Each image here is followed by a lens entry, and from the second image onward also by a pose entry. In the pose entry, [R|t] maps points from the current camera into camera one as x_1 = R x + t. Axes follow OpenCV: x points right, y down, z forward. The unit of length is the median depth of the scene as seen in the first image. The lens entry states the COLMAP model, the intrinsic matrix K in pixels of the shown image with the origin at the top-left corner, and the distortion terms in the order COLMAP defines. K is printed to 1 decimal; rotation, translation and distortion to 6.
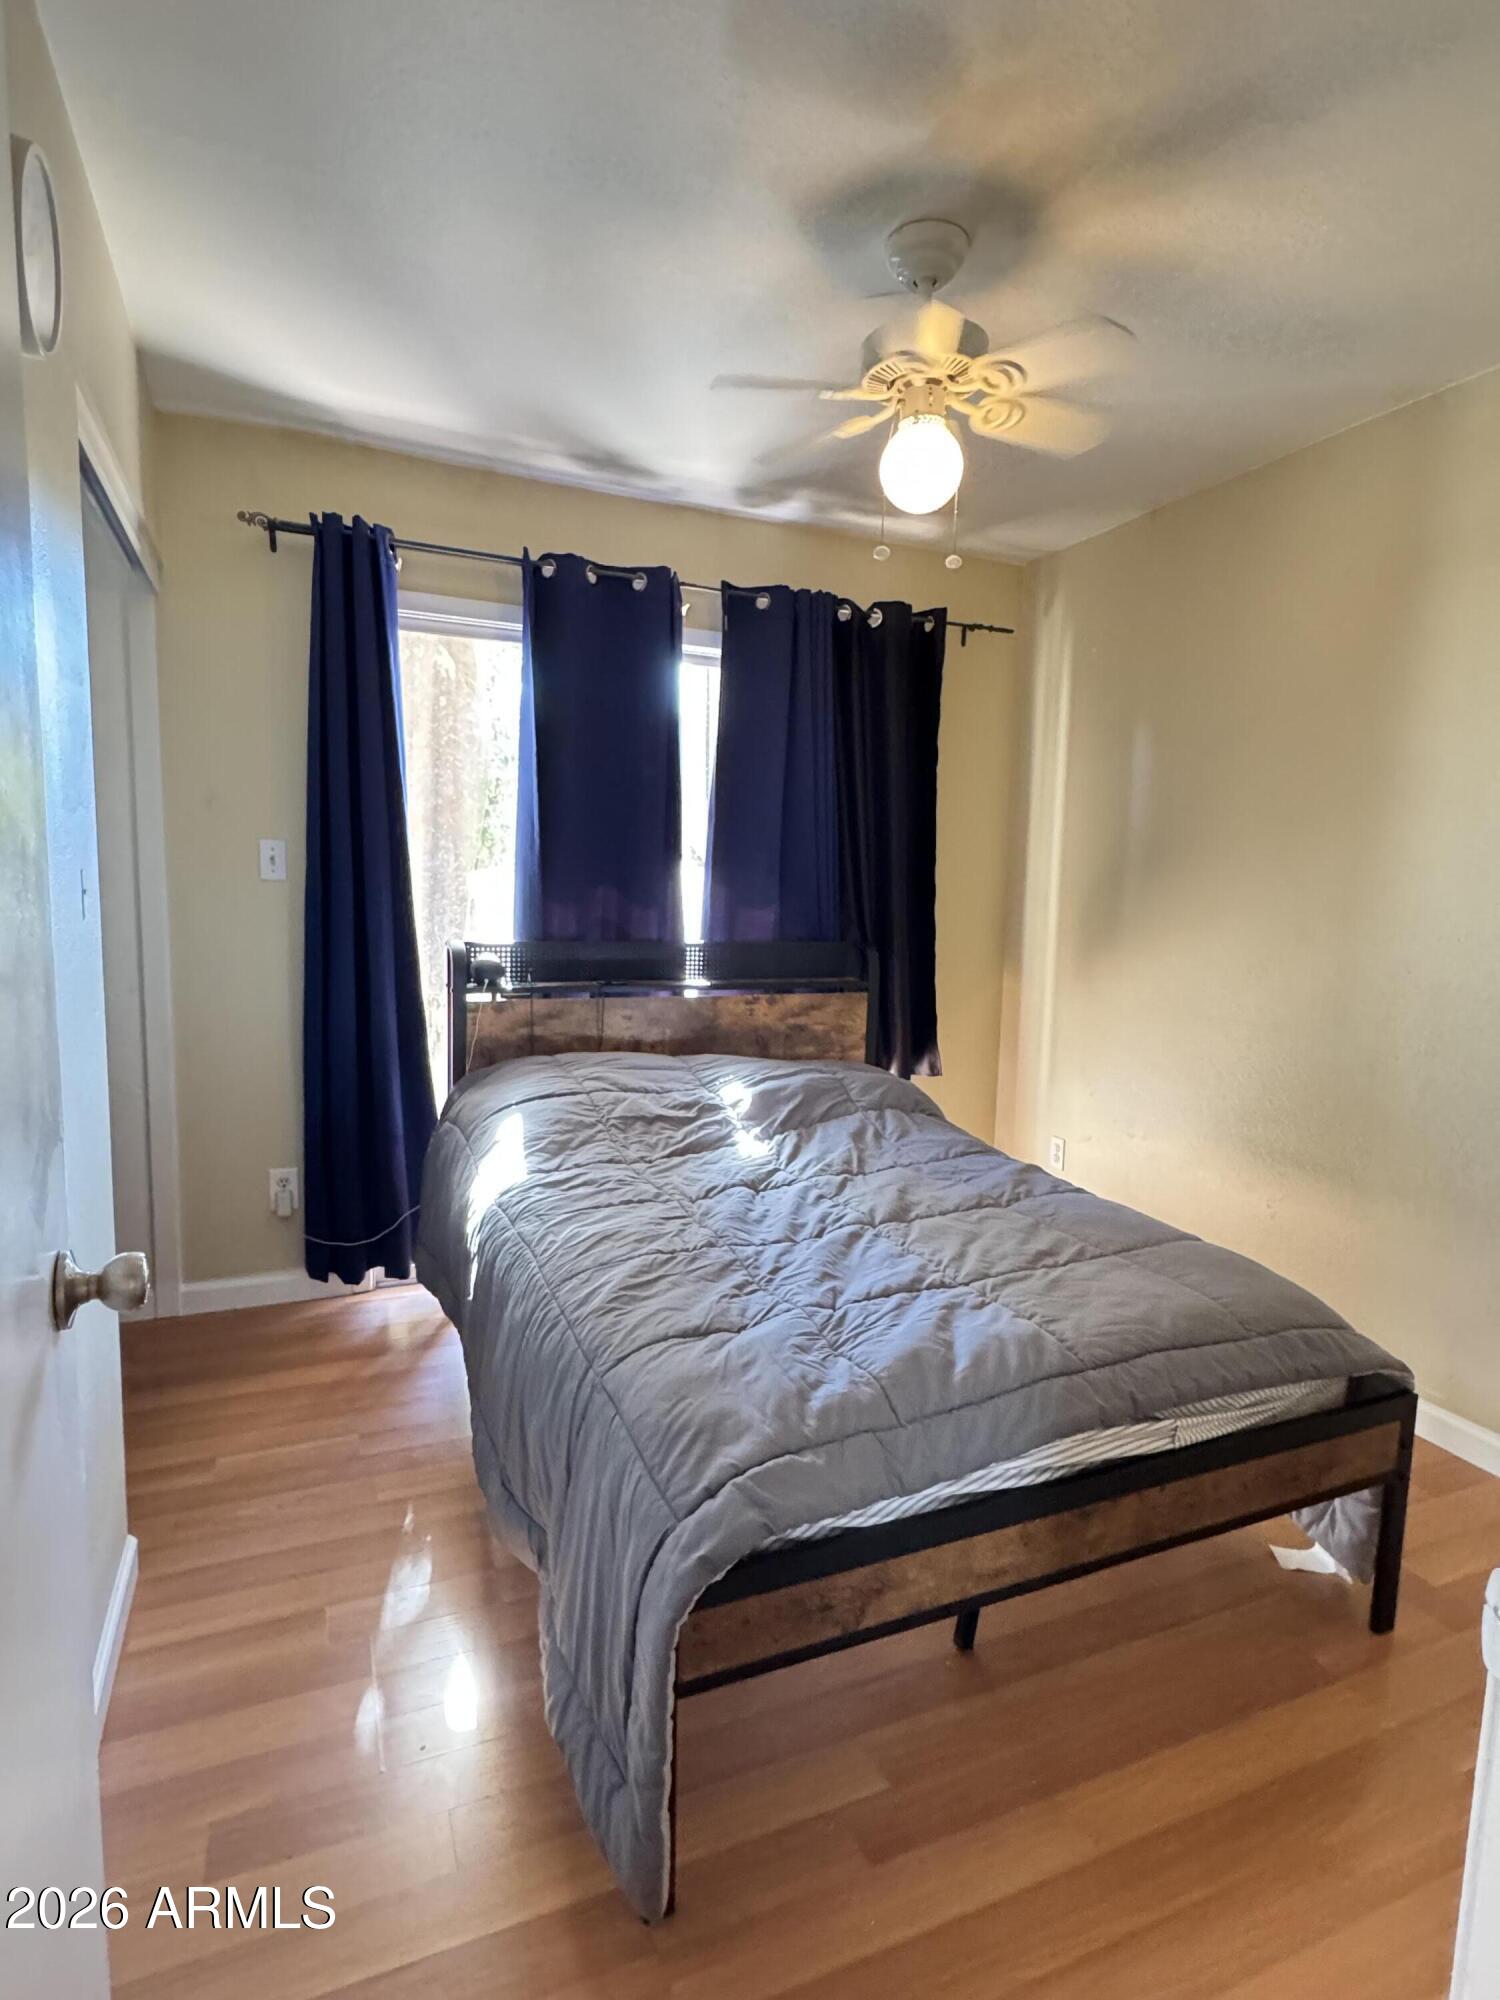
lens RADIAL K [[1048.9, 0, 753.3], [0, 1048.9, 996.4], [0, 0, 1]] dist [-0.001572, -0.000393]
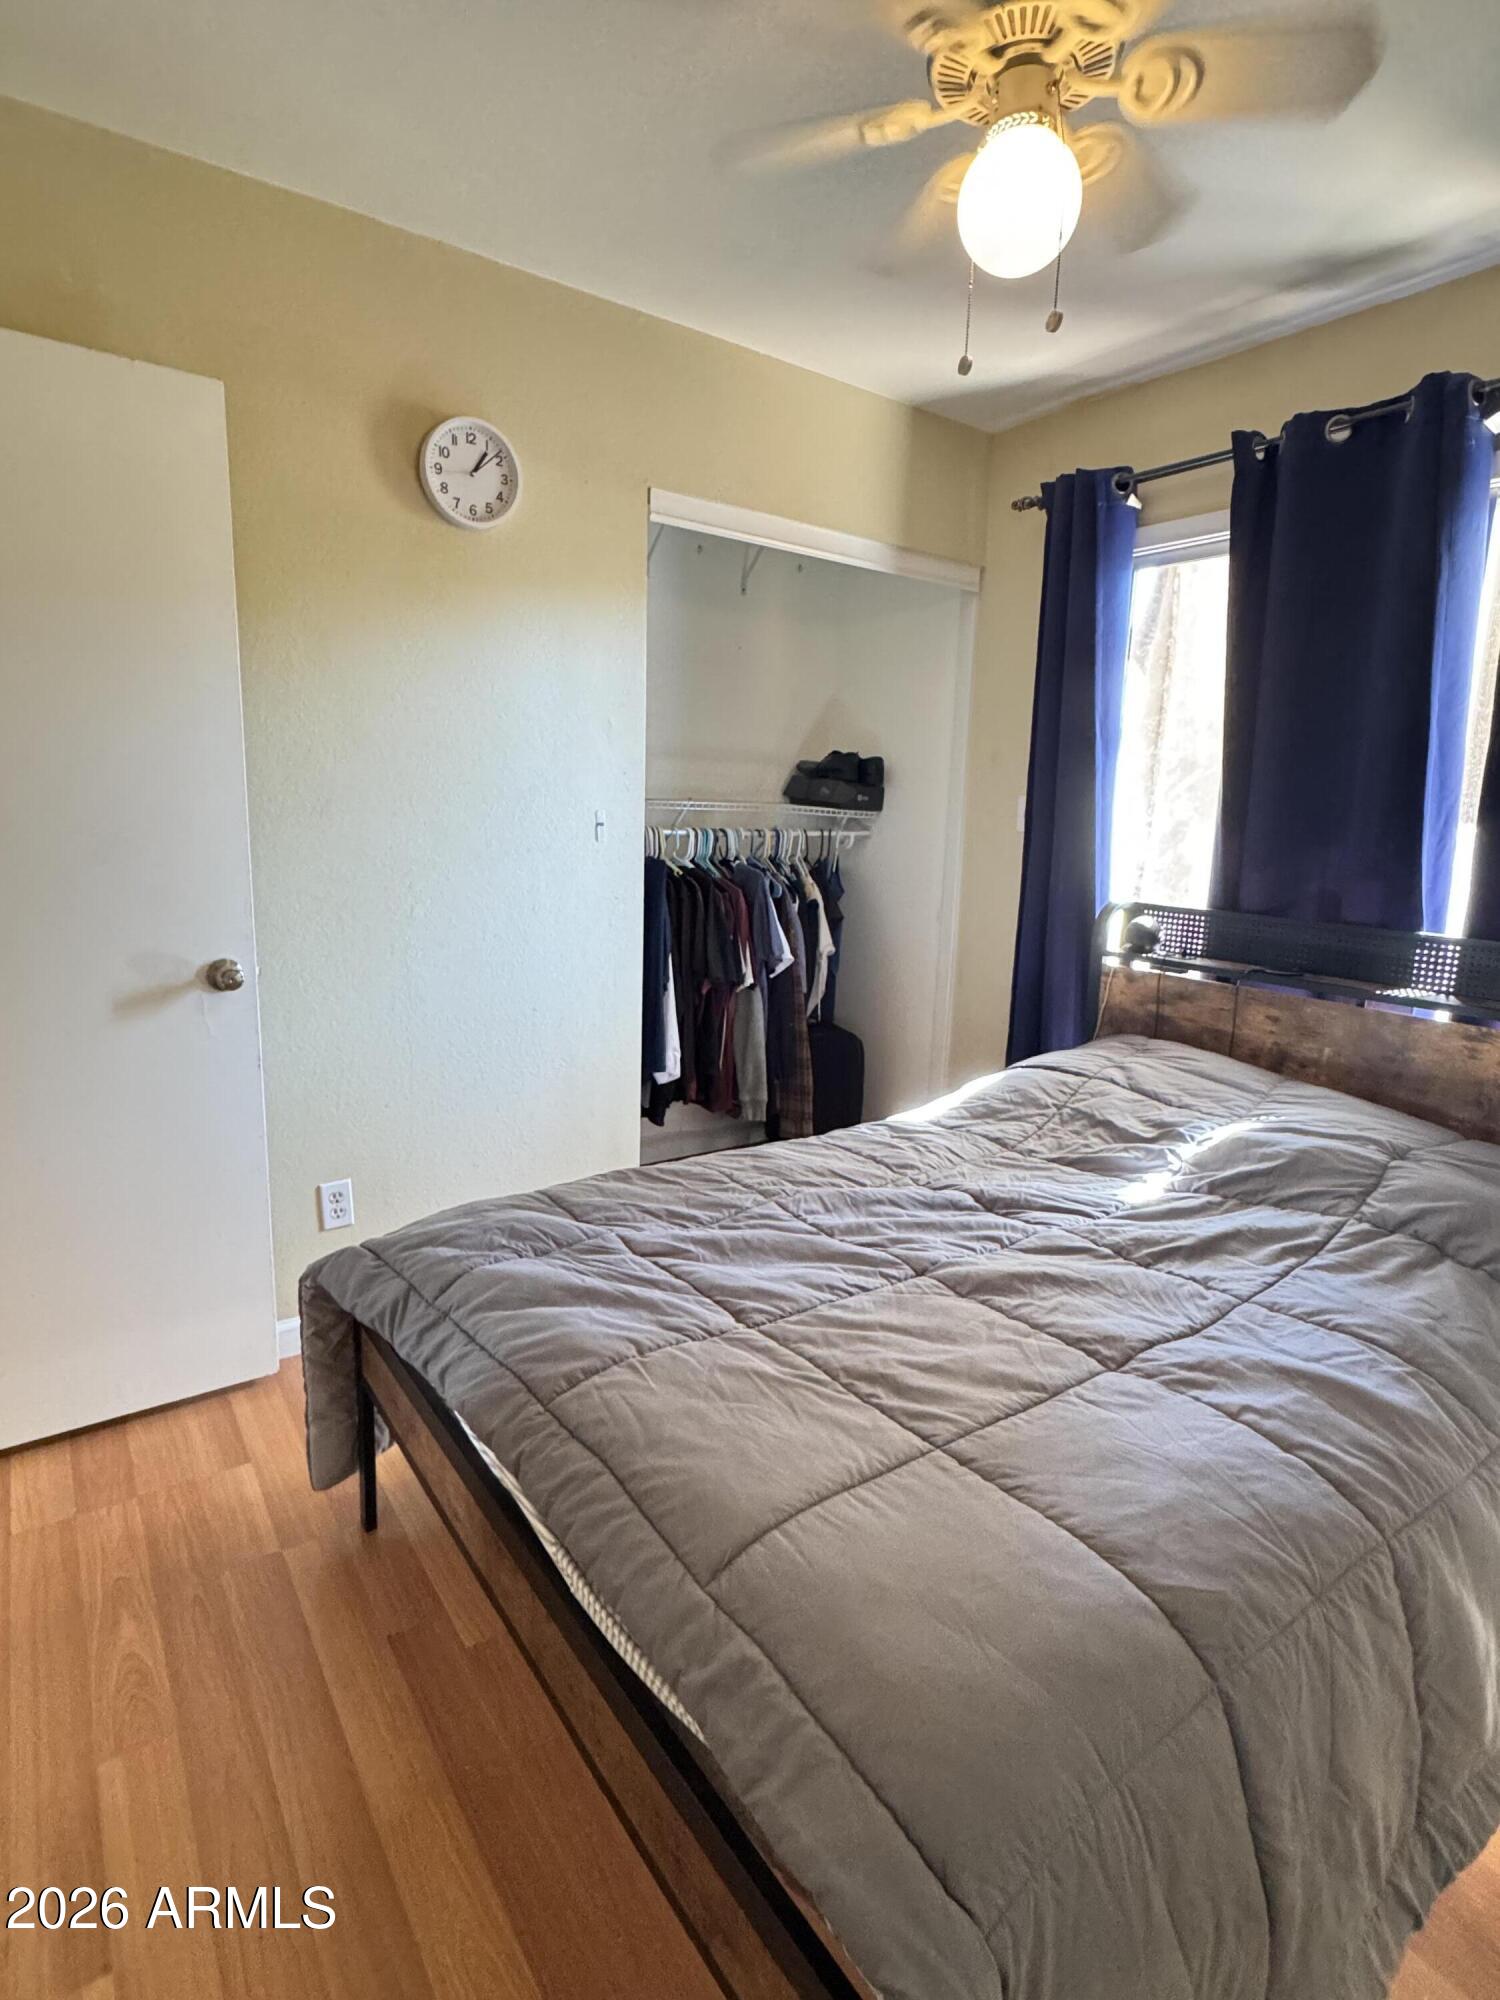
lens RADIAL K [[1048.9, 0, 758.8], [0, 1048.9, 998.8], [0, 0, 1]] dist [-0.001572, -0.000393]
pose [[0.200239, 0.160040, -0.966588, 0.601514], [-0.139876, 0.981132, 0.133471, -0.048427], [0.969711, 0.108476, 0.218847, 0.522248]]
